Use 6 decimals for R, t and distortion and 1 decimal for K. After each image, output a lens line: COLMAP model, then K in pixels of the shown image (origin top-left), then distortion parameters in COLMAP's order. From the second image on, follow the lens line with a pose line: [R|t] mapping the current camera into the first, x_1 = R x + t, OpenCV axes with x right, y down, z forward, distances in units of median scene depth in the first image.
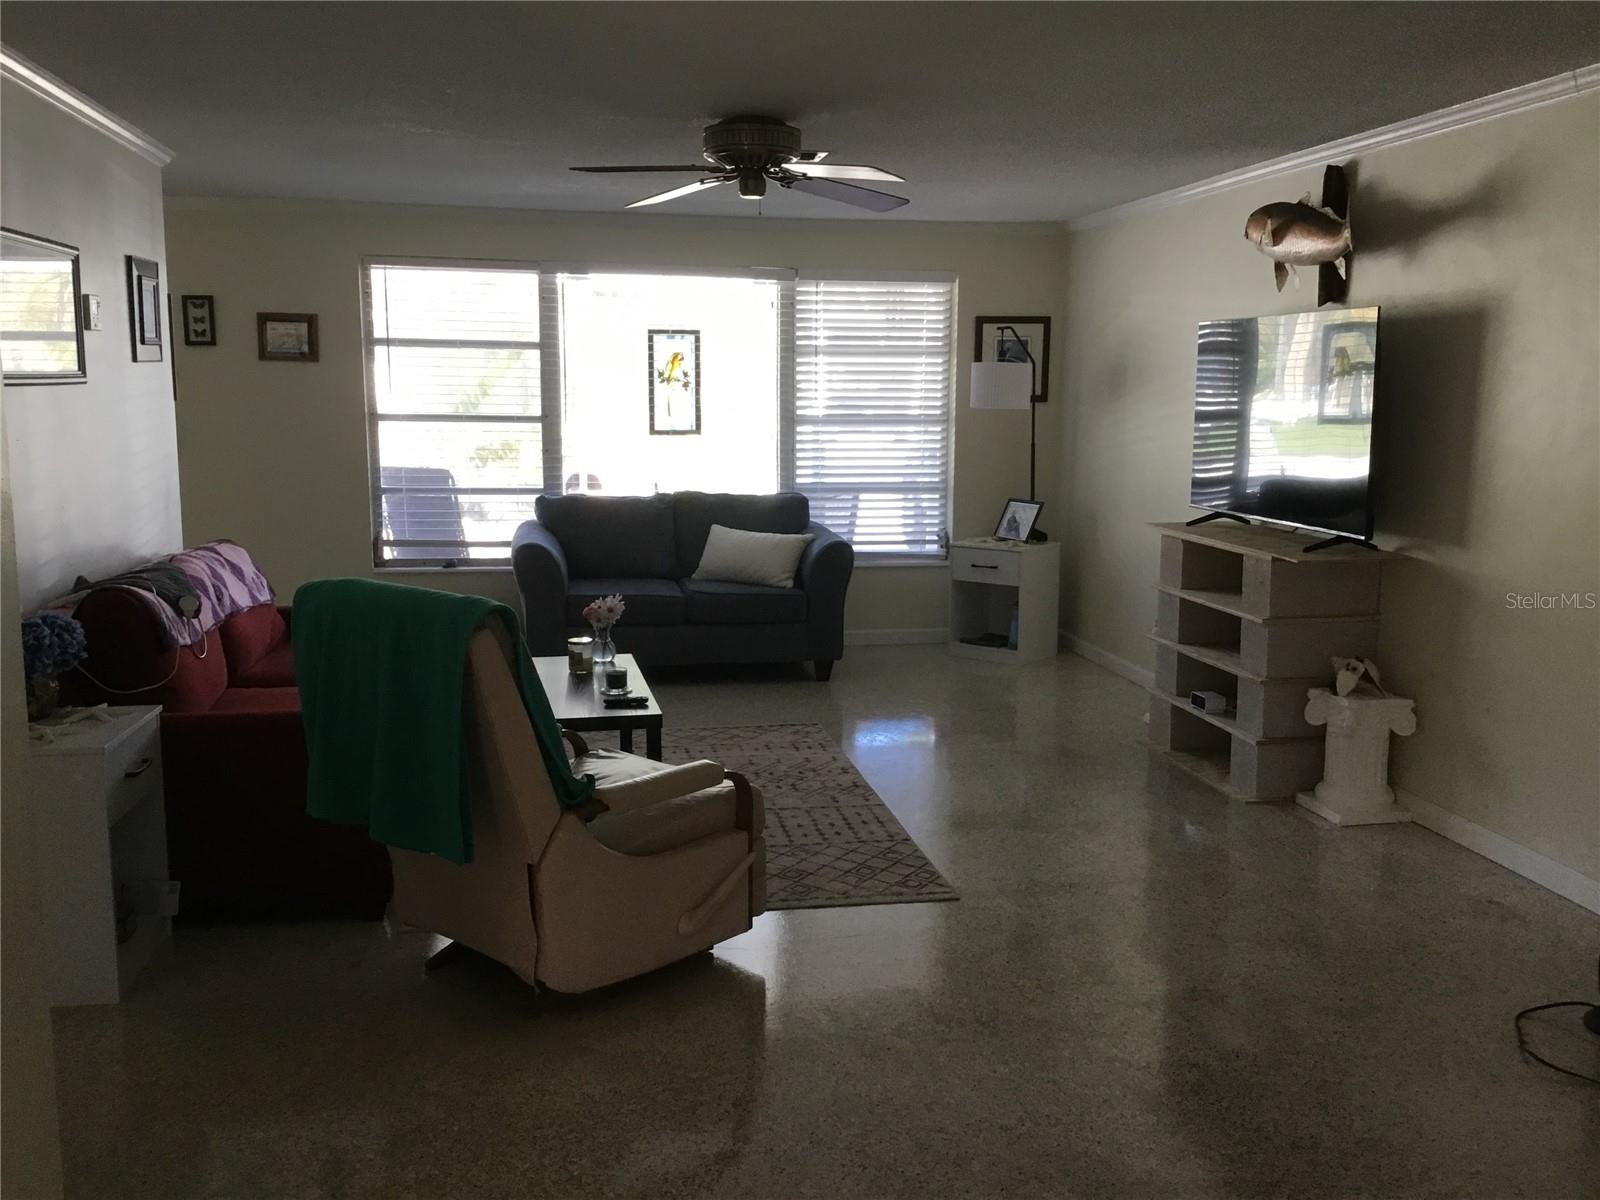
lens RADIAL K [[1459.8, 0, 800.0], [0, 1459.8, 597.9], [0, 0, 1]] dist [0.088909, -0.134052]
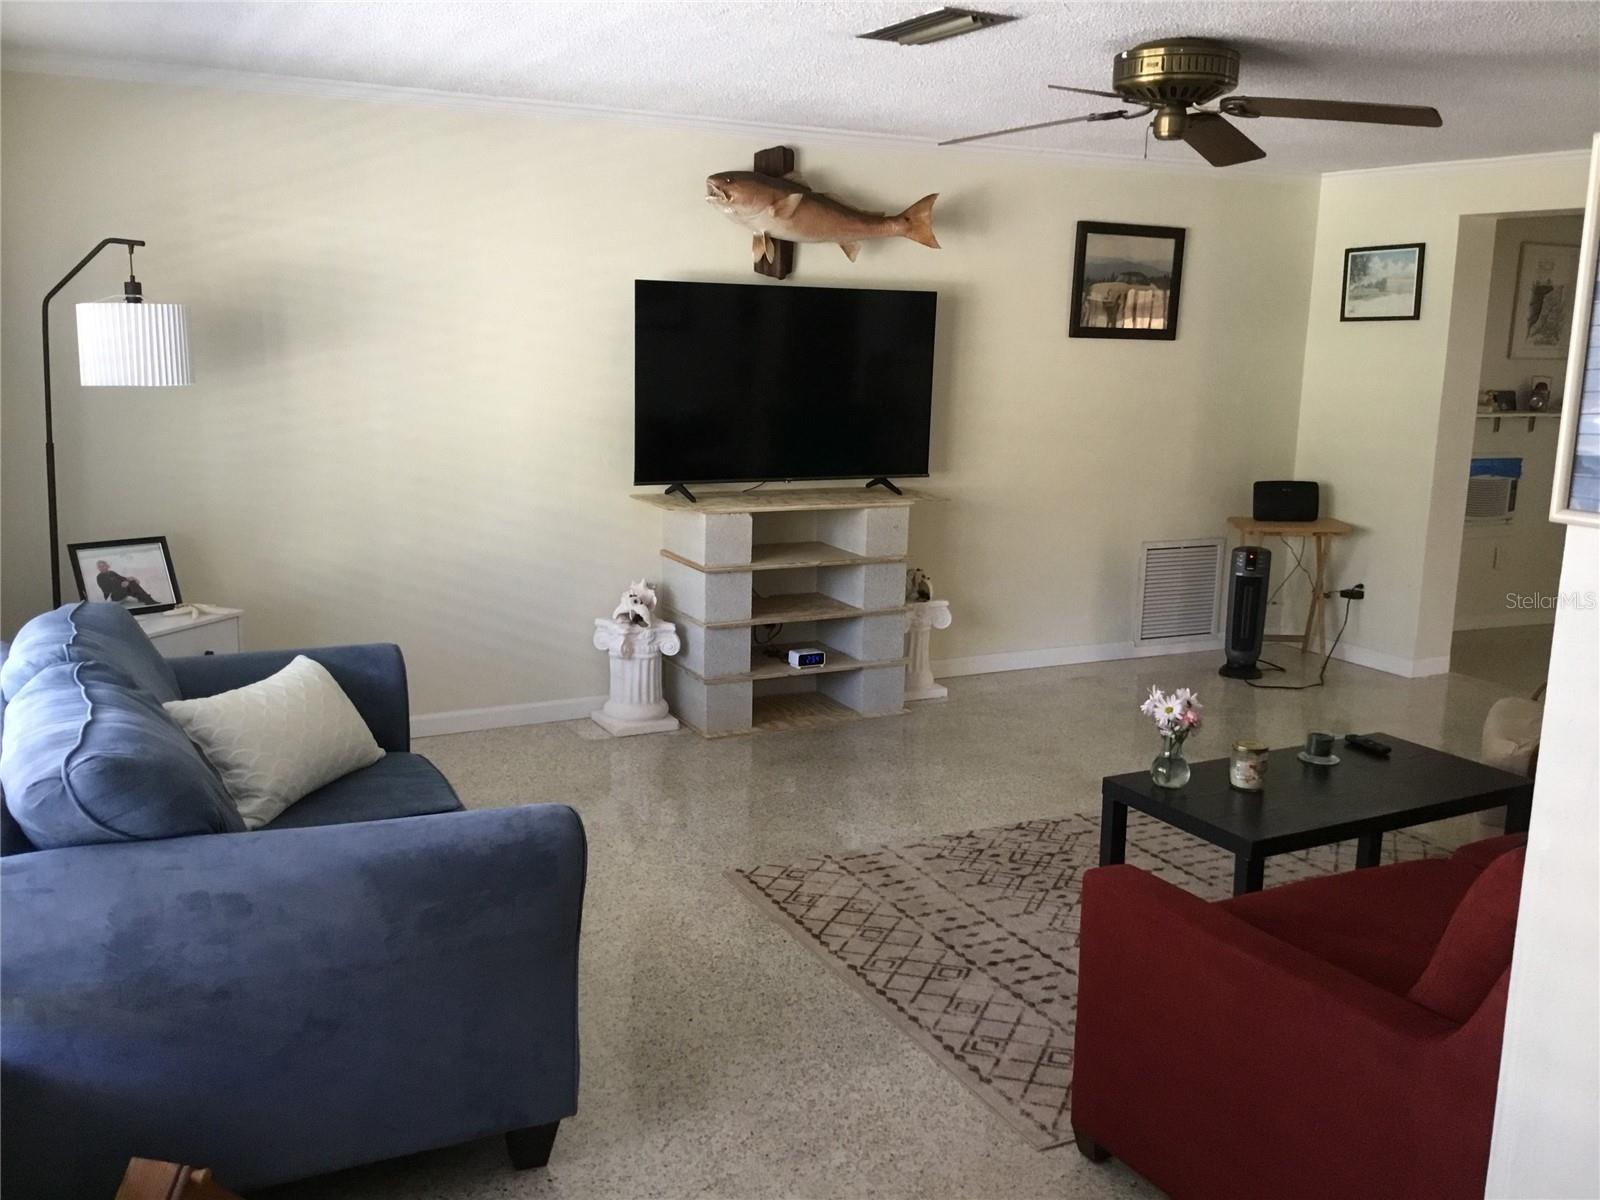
lens RADIAL K [[1459.8, 0, 801.9], [0, 1459.8, 594.4], [0, 0, 1]] dist [0.088909, -0.134052]
pose [[-0.299531, -0.183549, 0.936264, -0.700784], [0.121455, 0.966001, 0.228234, -0.214926], [-0.946324, 0.182077, -0.267055, 1.322155]]
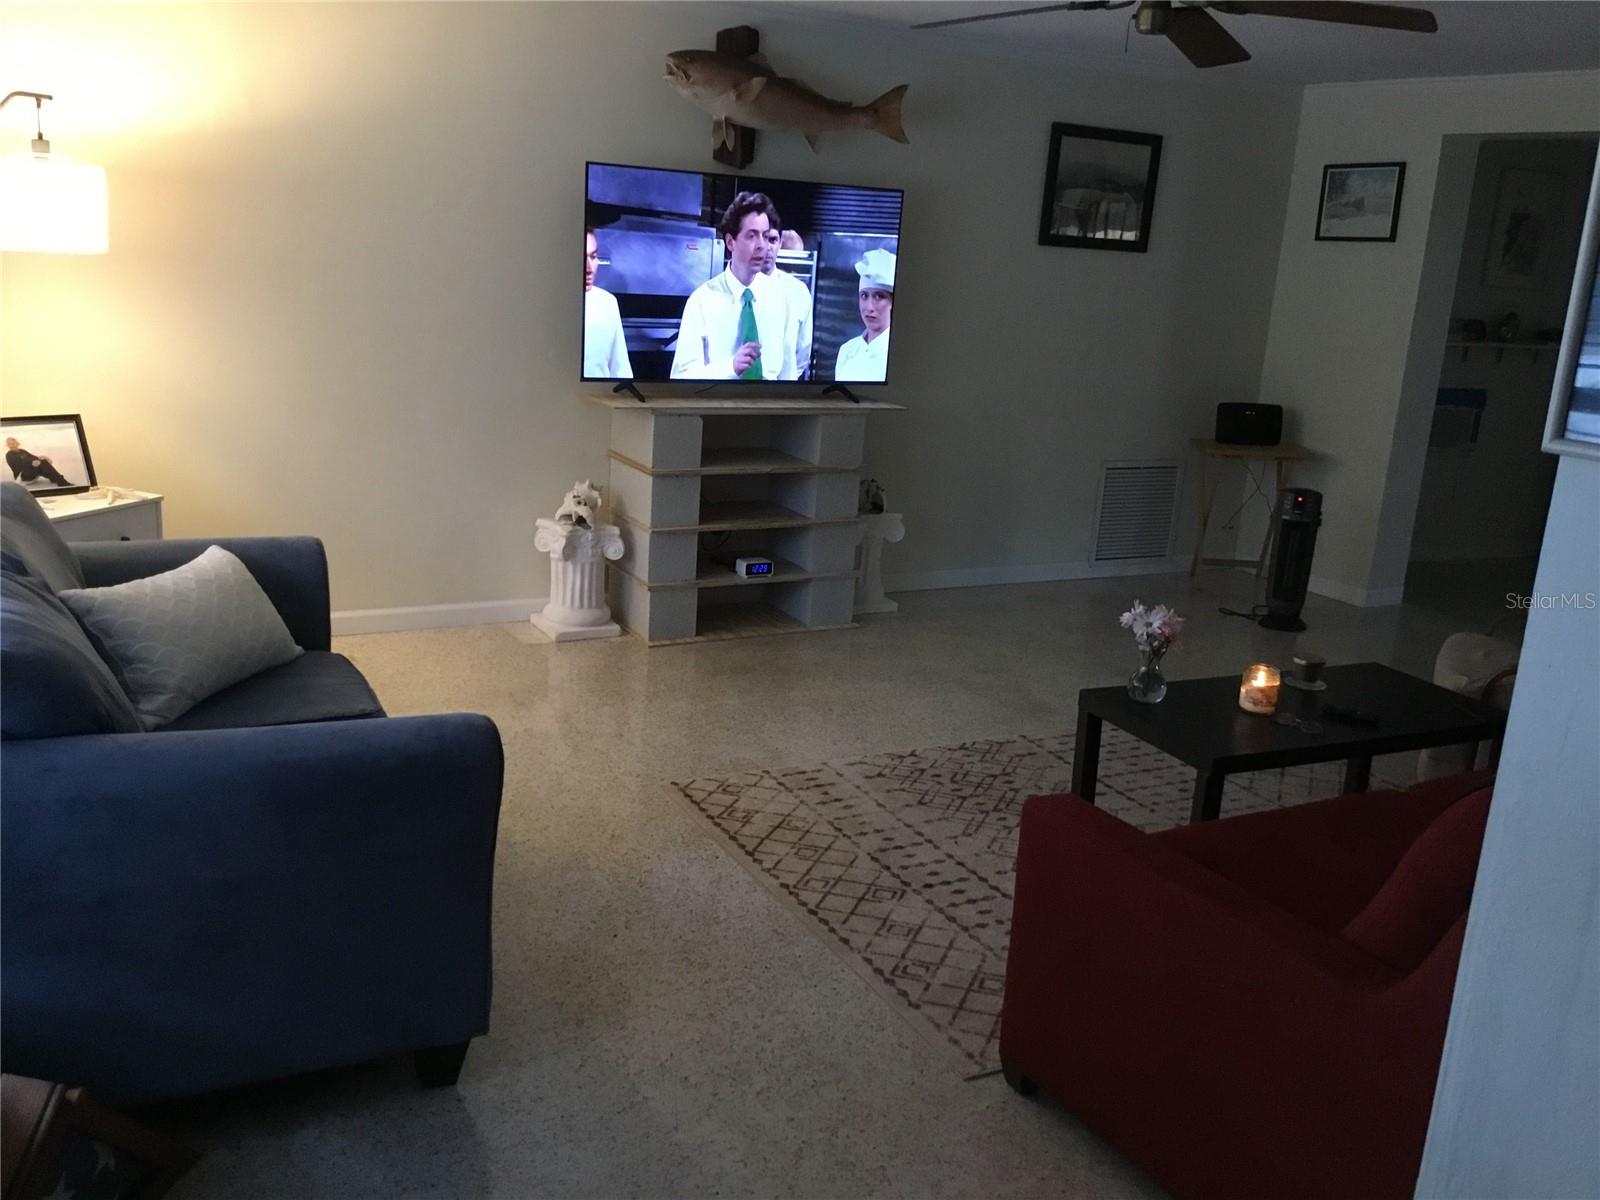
lens RADIAL K [[1459.8, 0, 805.3], [0, 1459.8, 604.8], [0, 0, 1]] dist [0.088909, -0.134052]
pose [[-0.320856, -0.258950, 0.911042, -0.676523], [0.079130, 0.951207, 0.298234, -0.207826], [-0.943817, 0.167781, -0.284709, 1.308511]]
